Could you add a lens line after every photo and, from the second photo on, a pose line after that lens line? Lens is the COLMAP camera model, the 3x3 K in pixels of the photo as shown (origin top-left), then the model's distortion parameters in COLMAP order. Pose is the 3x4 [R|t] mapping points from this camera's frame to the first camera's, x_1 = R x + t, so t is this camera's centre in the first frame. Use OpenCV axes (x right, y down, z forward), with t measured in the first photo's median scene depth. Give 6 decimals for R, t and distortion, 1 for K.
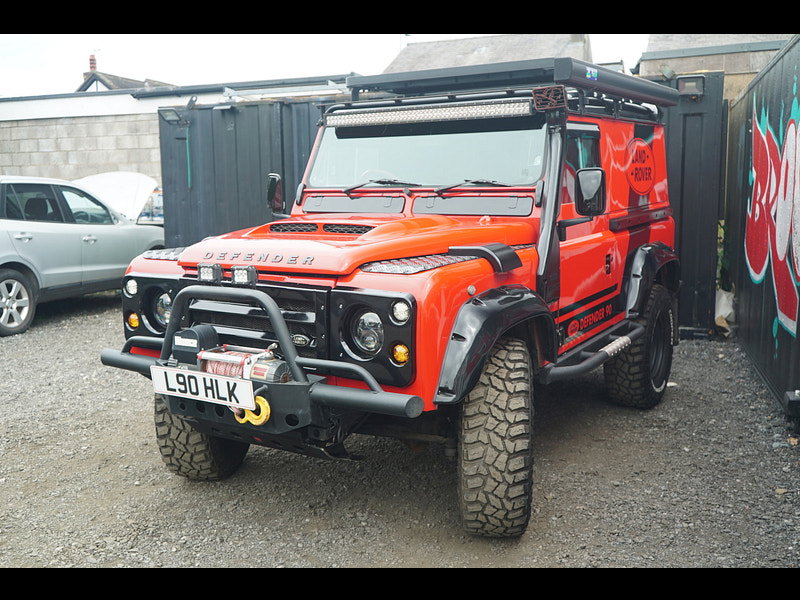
lens RADIAL K [[787.1, 0, 402.1], [0, 787.1, 302.3], [0, 0, 1]] dist [0.006596, 0.001101]
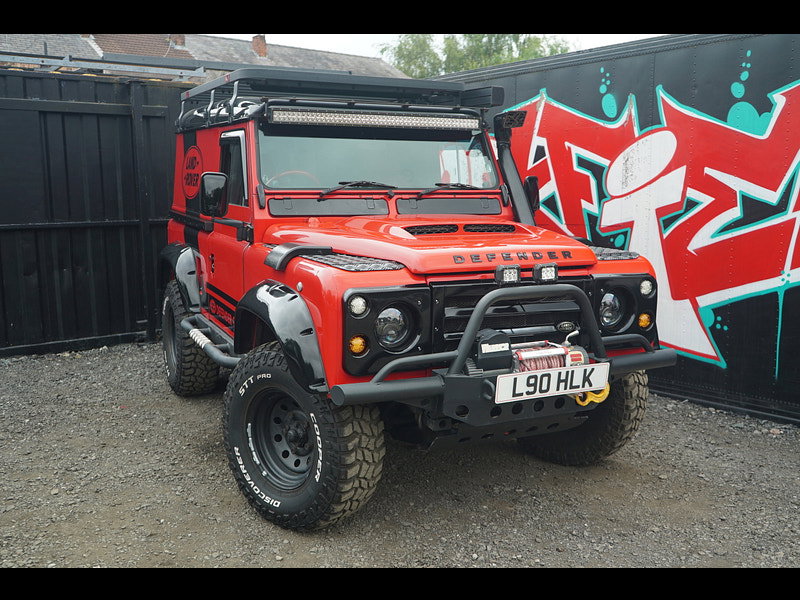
lens RADIAL K [[787.1, 0, 402.1], [0, 787.1, 302.3], [0, 0, 1]] dist [0.006596, 0.001101]
pose [[0.542351, -0.111338, 0.832742, -0.914148], [0.114183, 0.991752, 0.058232, -0.060170], [-0.832356, 0.063502, 0.550591, 0.444364]]
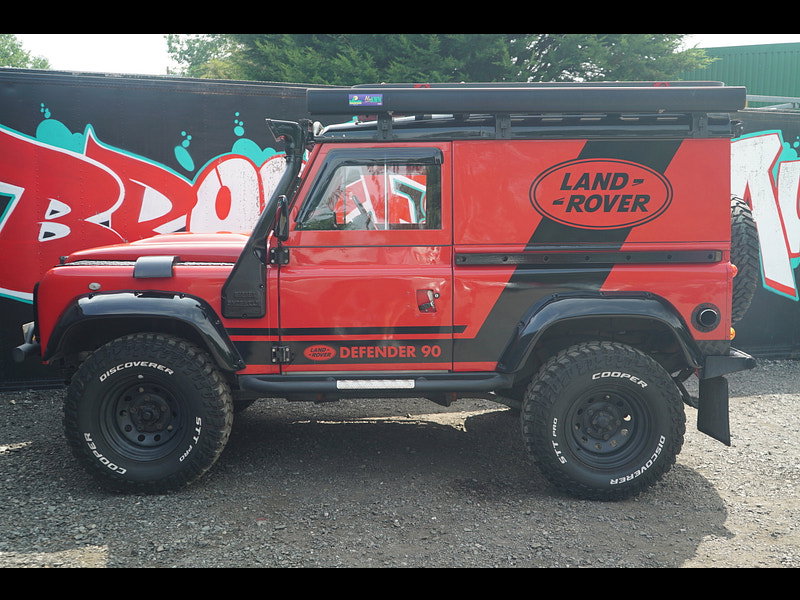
lens RADIAL K [[800.7, 0, 403.8], [0, 800.7, 303.1], [0, 0, 1]] dist [0.004073, 0.007086]
pose [[-0.550142, -0.106396, 0.828266, -0.934225], [0.098102, 0.976748, 0.190630, -0.280241], [-0.829289, 0.186128, -0.526912, 1.916148]]
